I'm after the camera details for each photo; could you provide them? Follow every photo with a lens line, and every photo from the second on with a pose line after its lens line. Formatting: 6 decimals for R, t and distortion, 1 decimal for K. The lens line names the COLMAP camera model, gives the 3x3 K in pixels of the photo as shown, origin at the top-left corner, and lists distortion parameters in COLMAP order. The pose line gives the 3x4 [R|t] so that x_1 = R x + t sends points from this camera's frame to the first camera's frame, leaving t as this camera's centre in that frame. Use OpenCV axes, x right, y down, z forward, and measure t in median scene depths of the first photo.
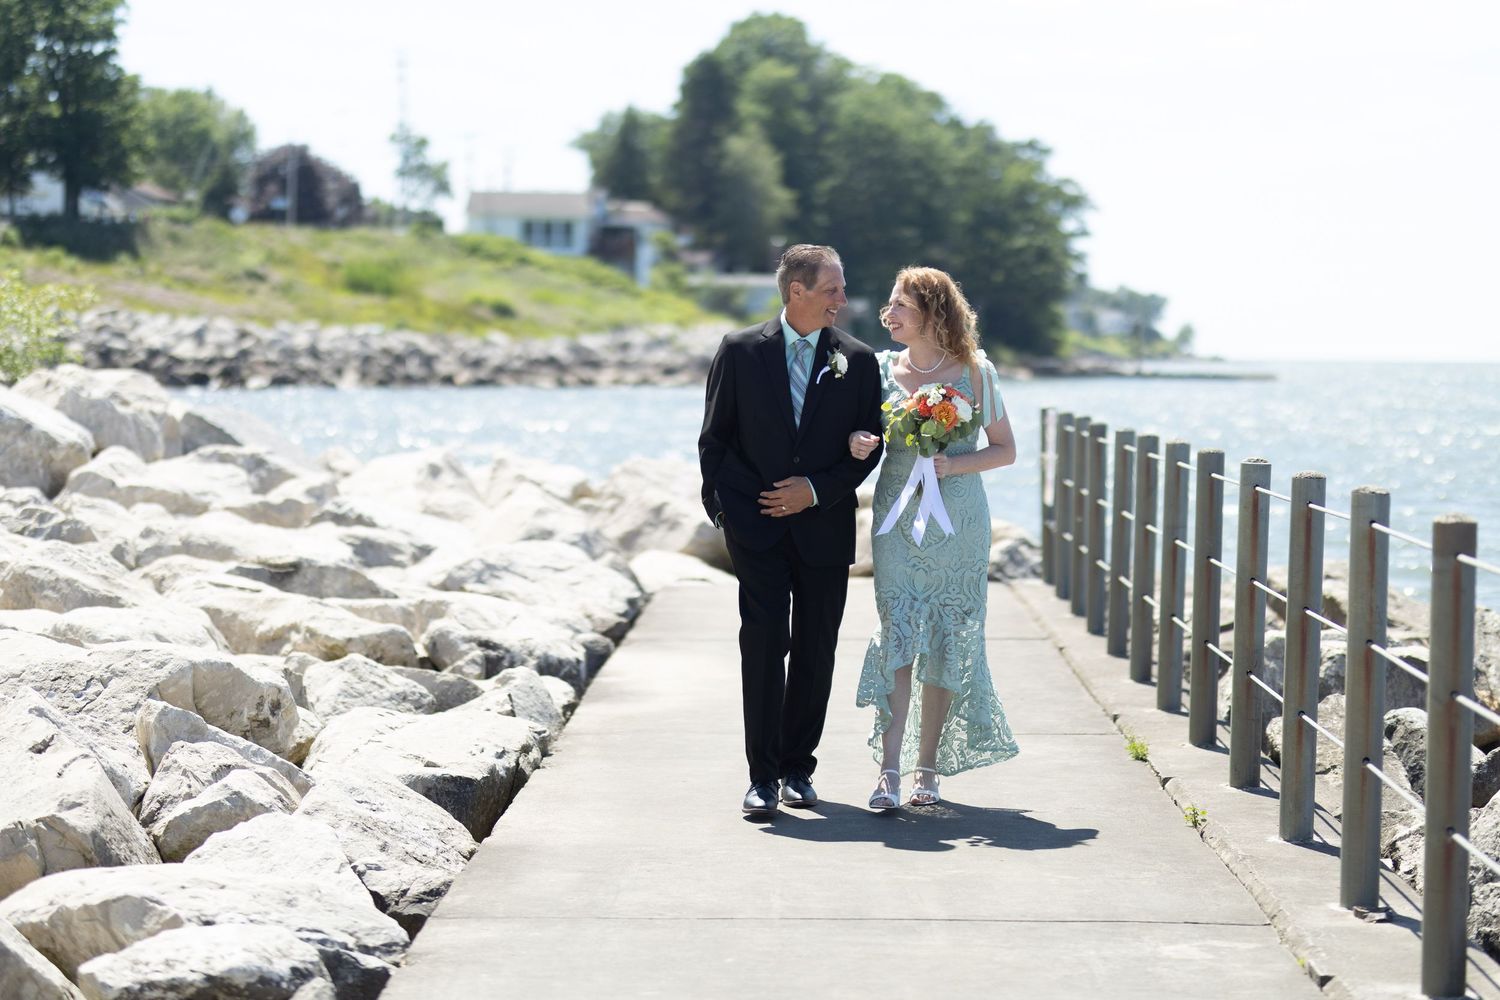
lens RADIAL K [[3557.1, 0, 750.0], [0, 3557.1, 500.0], [0, 0, 1]] dist [0.036439, 0.405112]
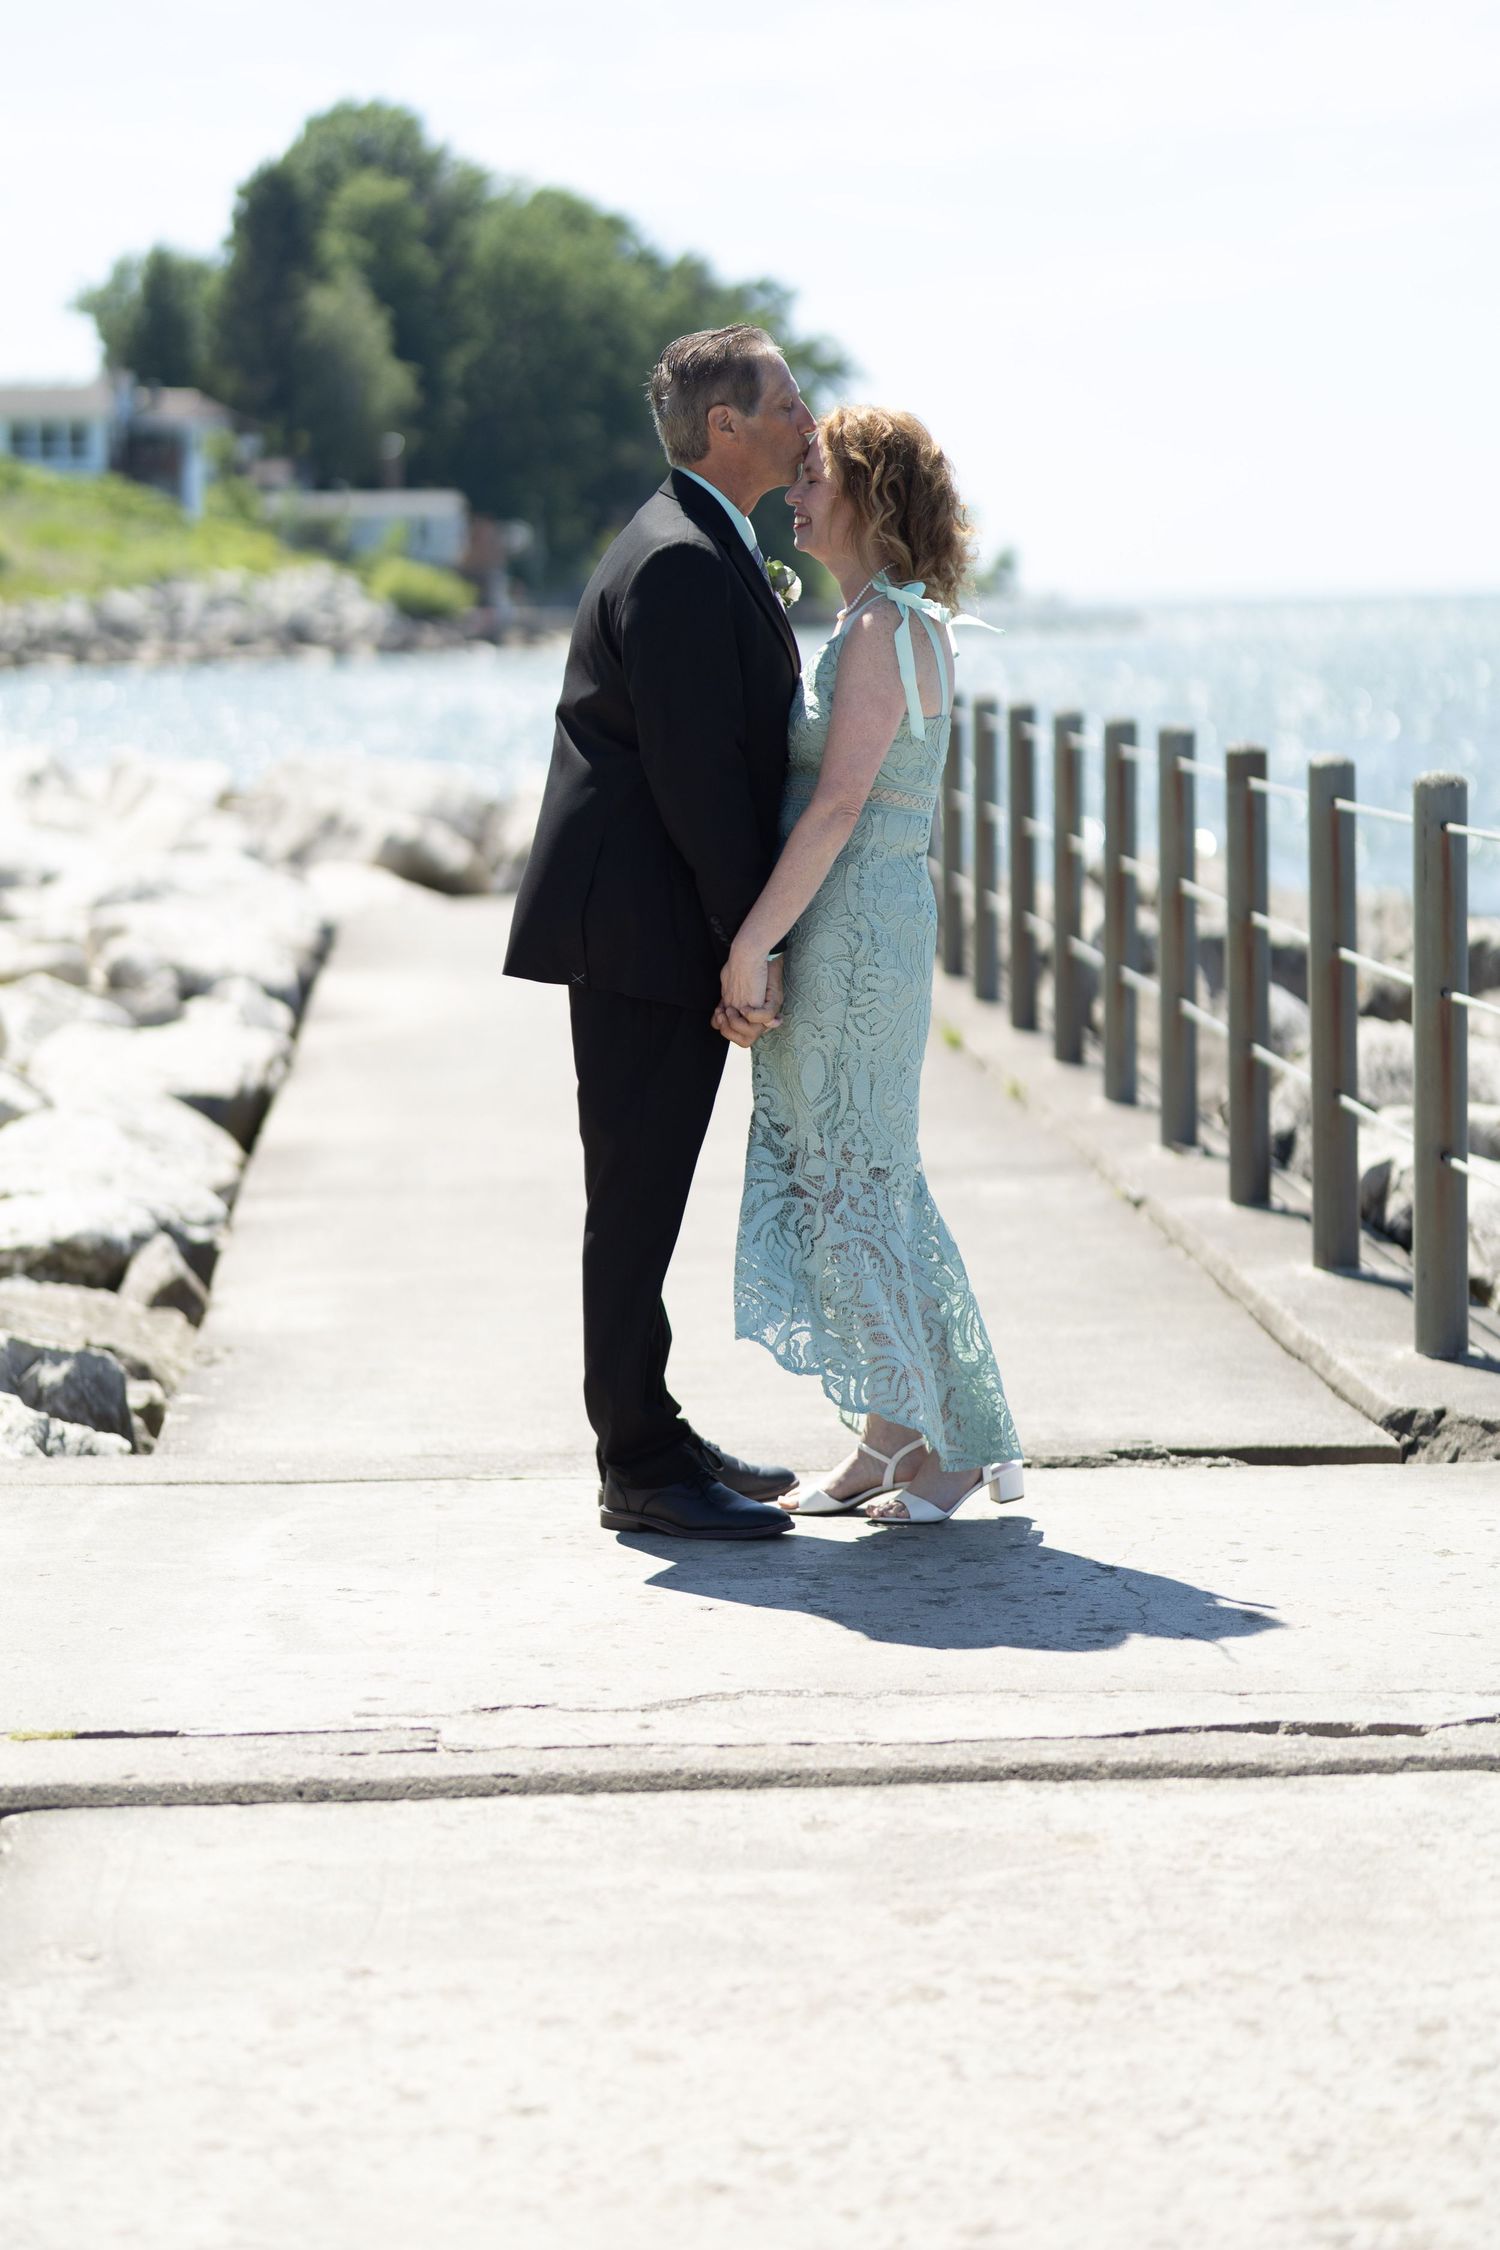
lens RADIAL K [[5345.2, 0, 807.3], [0, 5345.2, 1125.2], [0, 0, 1]] dist [-0.072742, 0.106237]
pose [[0.995750, -0.043365, 0.081255, -0.019831], [0.038740, 0.997585, 0.057657, 0.006850], [-0.083559, -0.054264, 0.995024, -0.178246]]
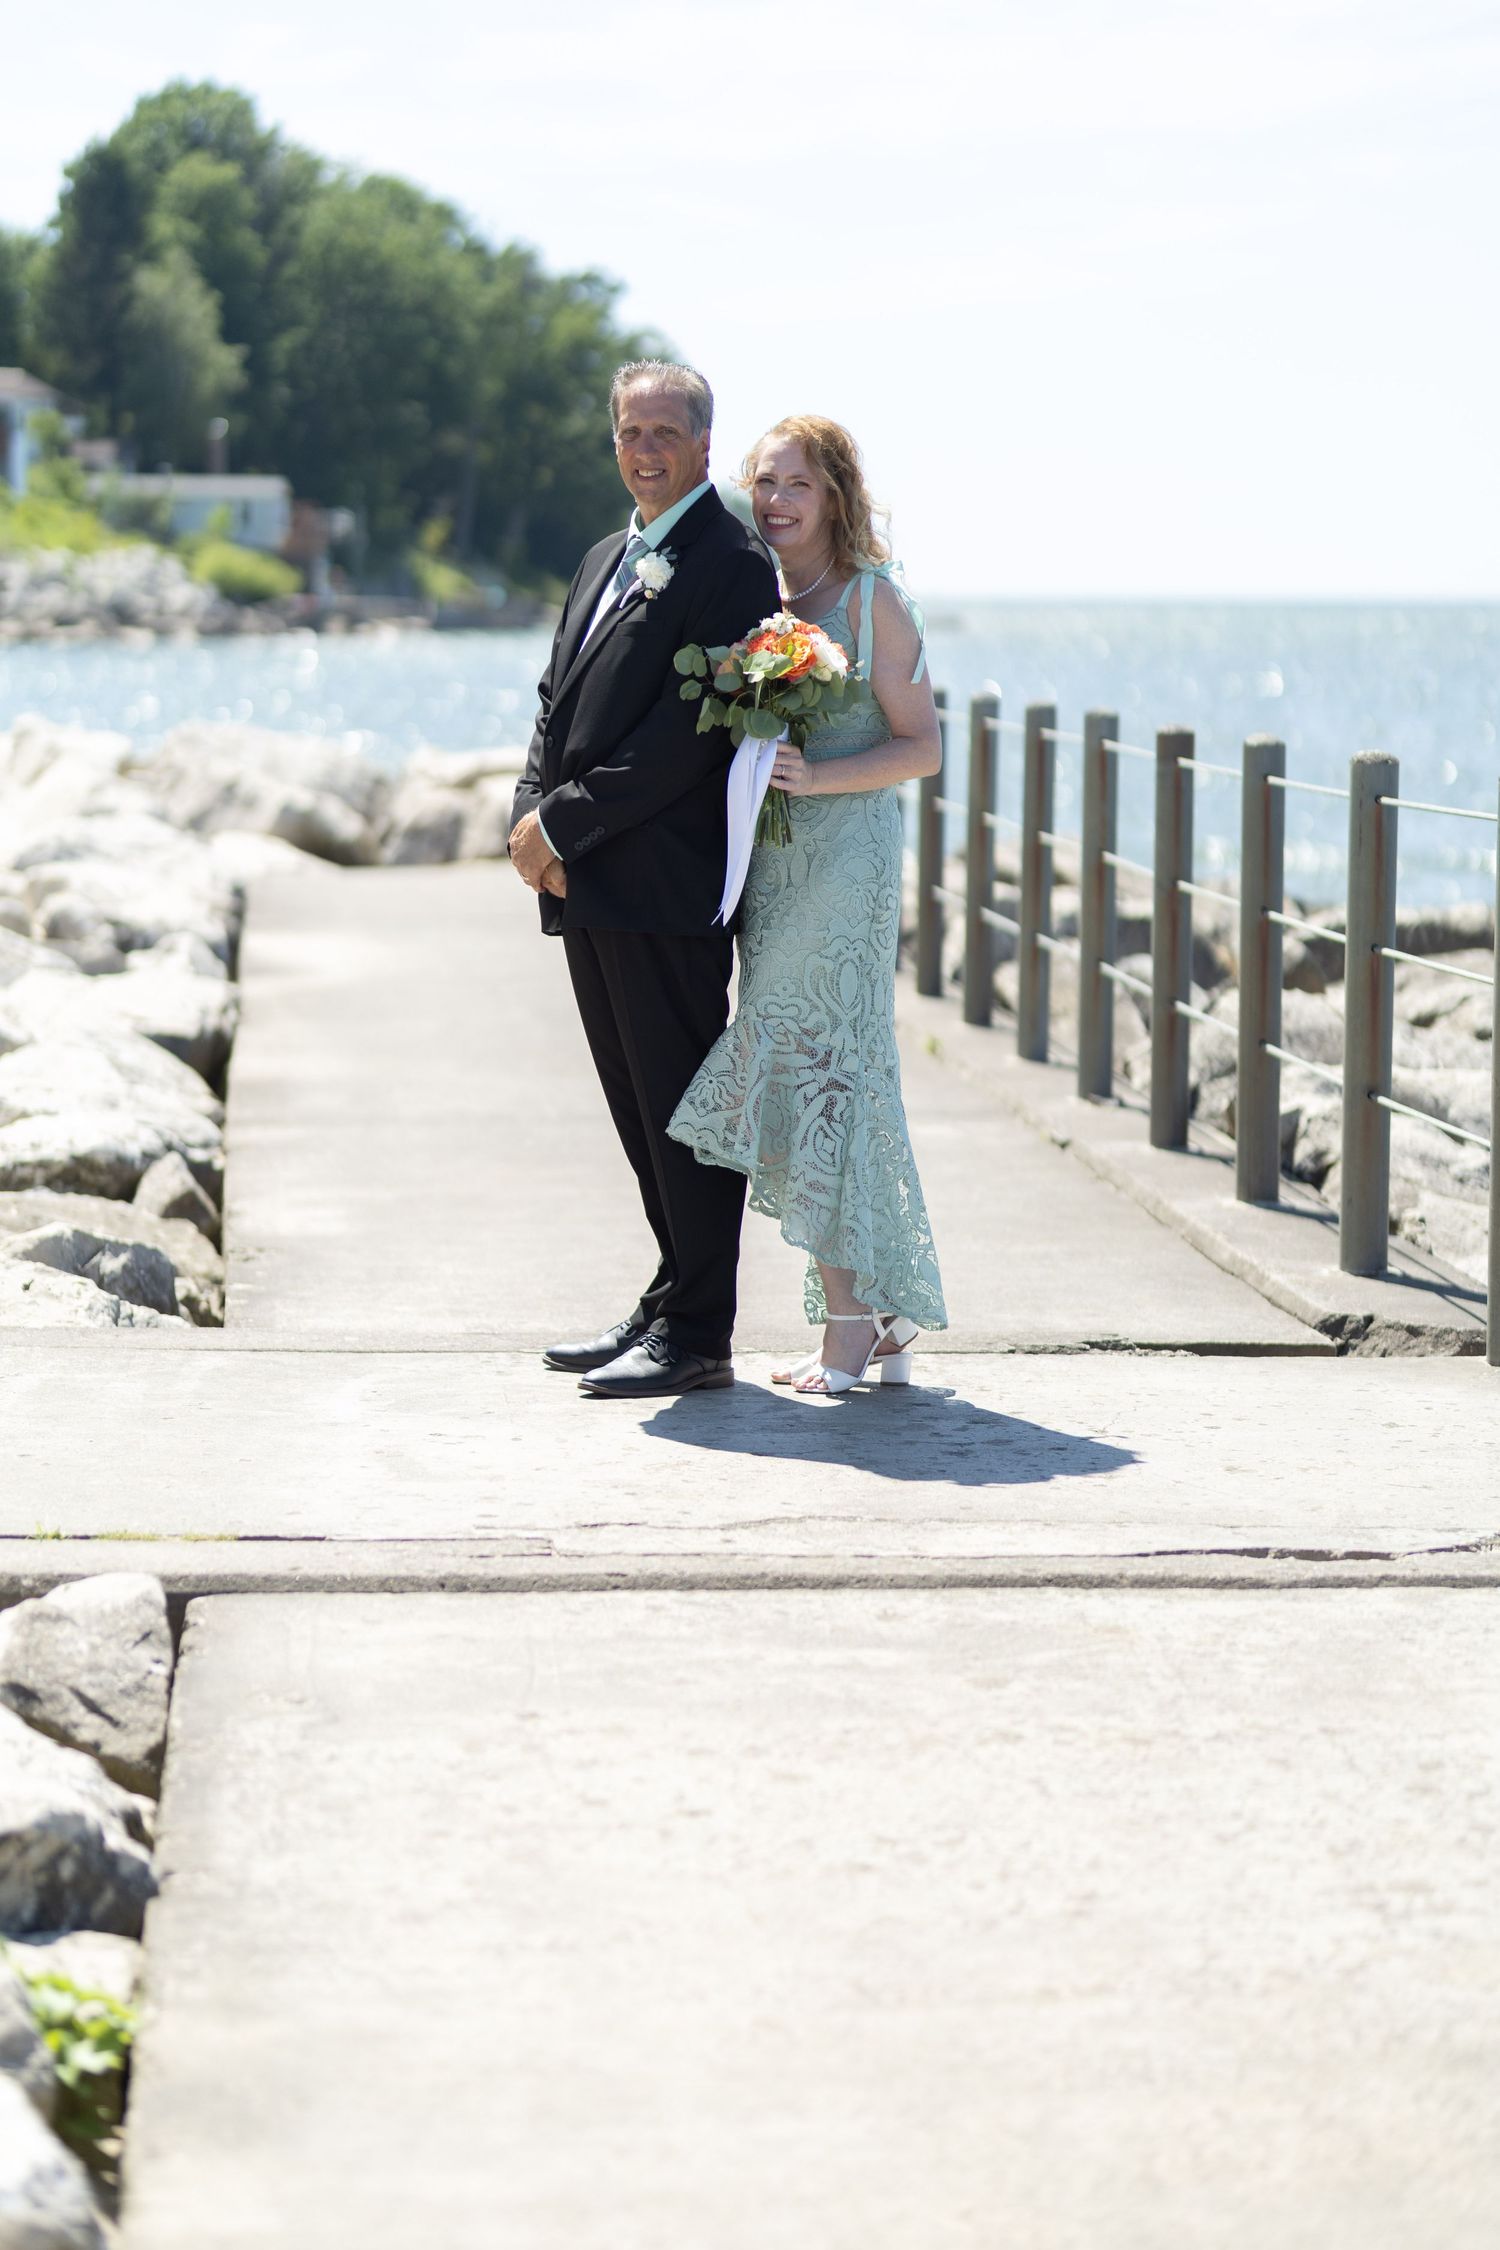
lens RADIAL K [[5345.2, 0, 807.3], [0, 5345.2, 1125.2], [0, 0, 1]] dist [-0.072742, 0.106237]
pose [[0.992787, -0.021036, 0.118031, -0.039990], [0.014096, 0.998139, 0.059327, 0.009504], [-0.119059, -0.057235, 0.991236, -0.223050]]
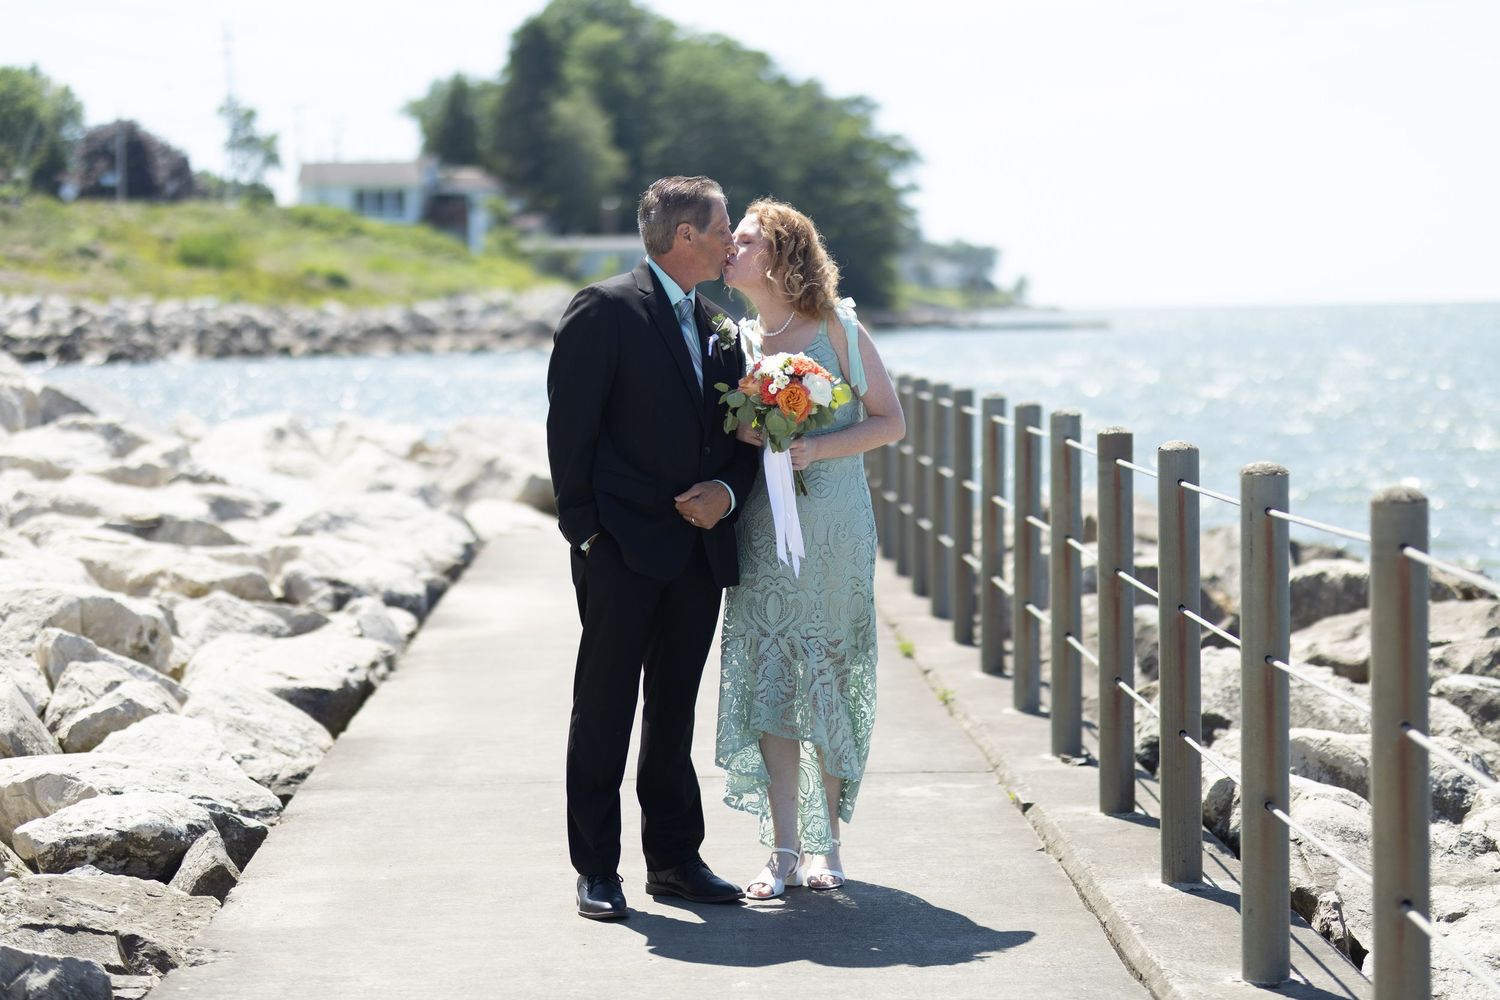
lens RADIAL K [[3557.1, 0, 750.0], [0, 3557.1, 500.0], [0, 0, 1]] dist [0.036439, 0.405112]
pose [[0.998532, -0.031469, 0.044081, 0.004753], [0.030980, 0.999451, 0.011738, 0.003650], [-0.044427, -0.010355, 0.998959, -0.078676]]
